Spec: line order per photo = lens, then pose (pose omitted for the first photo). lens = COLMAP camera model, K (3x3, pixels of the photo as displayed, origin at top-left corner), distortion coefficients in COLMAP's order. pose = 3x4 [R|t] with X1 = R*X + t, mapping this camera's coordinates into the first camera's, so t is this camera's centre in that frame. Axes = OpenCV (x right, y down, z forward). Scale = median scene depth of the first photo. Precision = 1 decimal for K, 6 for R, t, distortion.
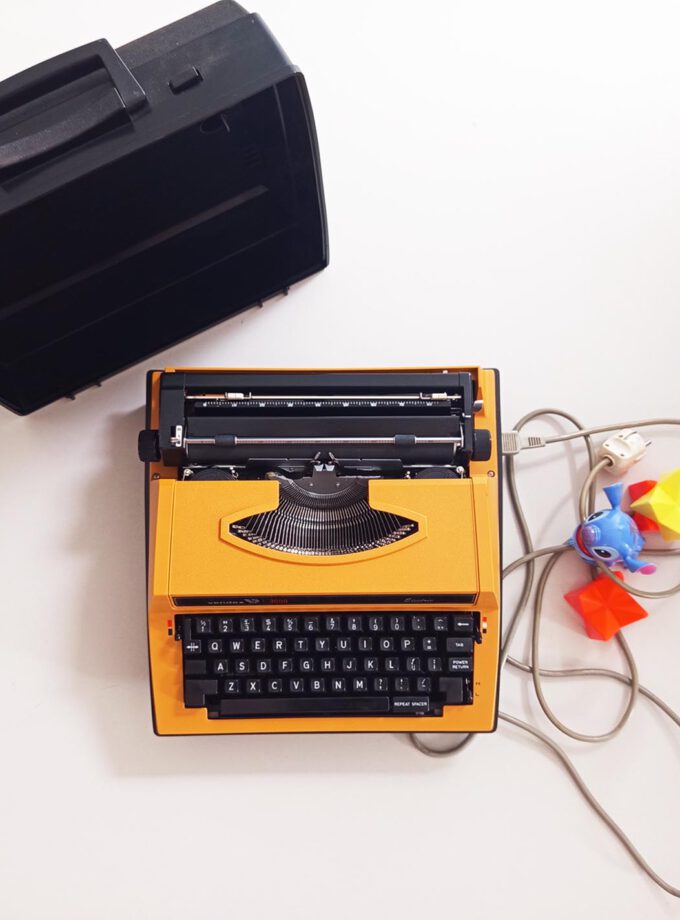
lens RADIAL K [[870.3, 0, 340.0], [0, 870.3, 460.0], [0, 0, 1]] dist [0.195945, -0.600660]
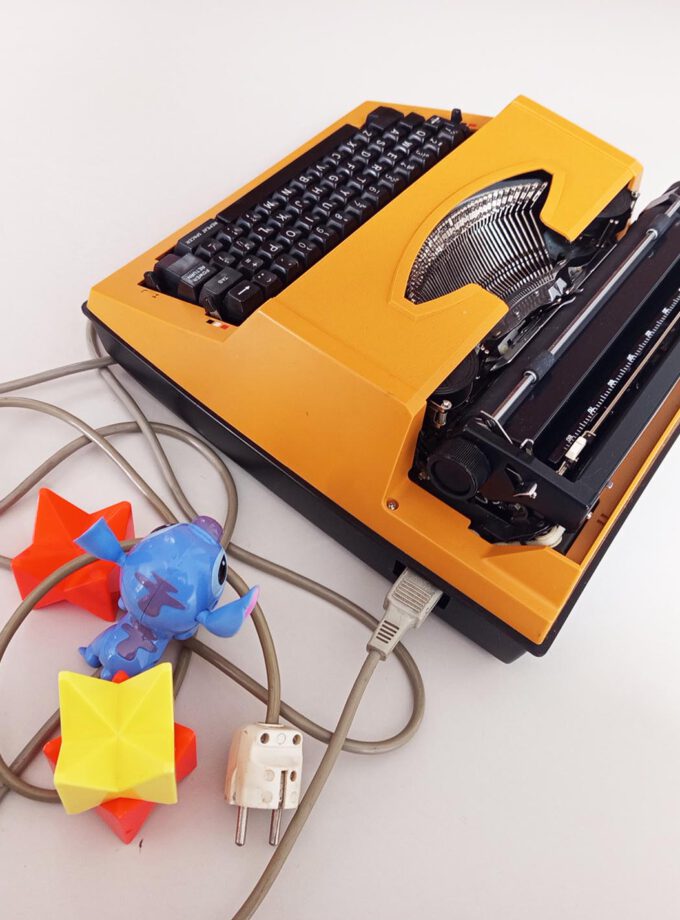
lens RADIAL K [[761.7, 0, 340.0], [0, 761.7, 460.0], [0, 0, 1]] dist [0.138231, -0.000037]
pose [[-0.585978, 0.608687, -0.534911, 0.468544], [-0.809473, -0.469988, 0.351944, -0.125259], [-0.037178, 0.639227, 0.768119, 0.631235]]
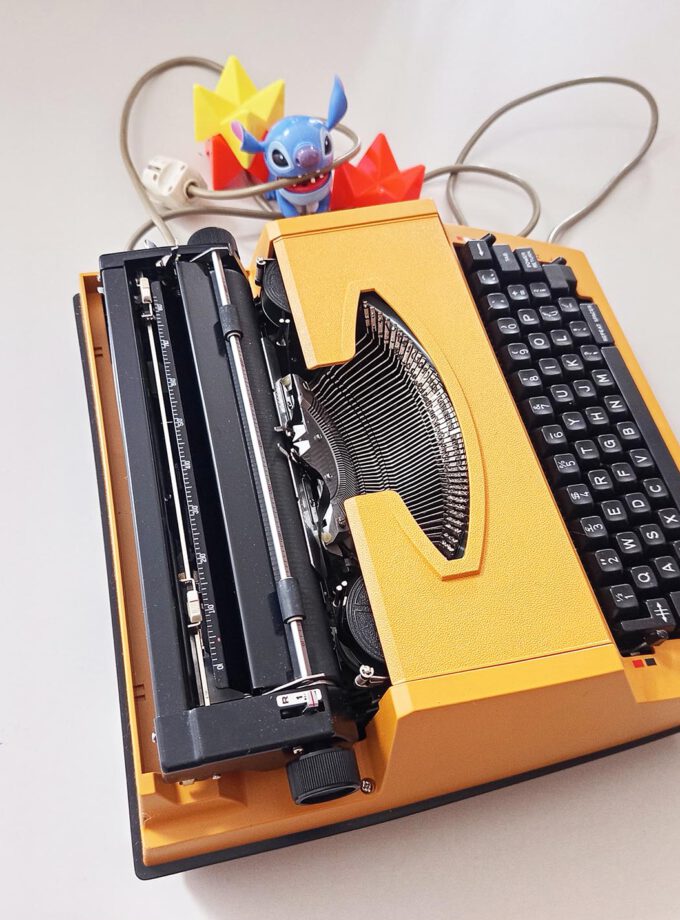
lens RADIAL K [[870.3, 0, 340.0], [0, 870.3, 460.0], [0, 0, 1]] dist [0.195945, -0.600660]
pose [[-0.222739, -0.847097, 0.482508, -0.304890], [0.946103, -0.068467, 0.316545, -0.145364], [-0.235109, 0.527009, 0.816692, 0.536653]]
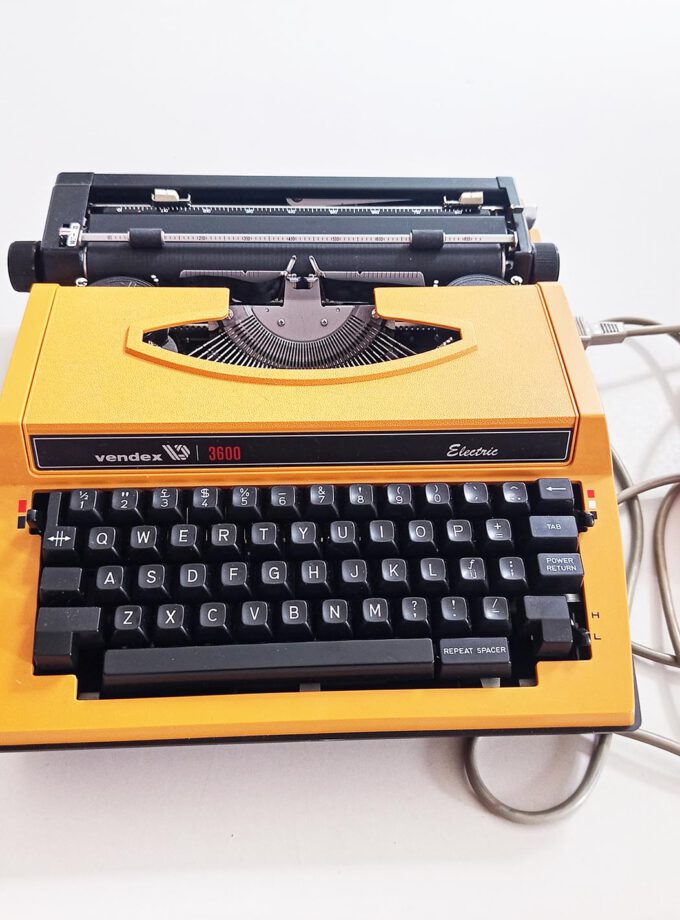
lens RADIAL K [[870.3, 0, 340.0], [0, 870.3, 460.0], [0, 0, 1]] dist [0.195945, -0.600660]
pose [[0.999035, -0.012858, 0.041999, -0.019254], [0.030801, 0.886782, -0.461161, 0.416105], [-0.031314, 0.462010, 0.886322, 0.492589]]
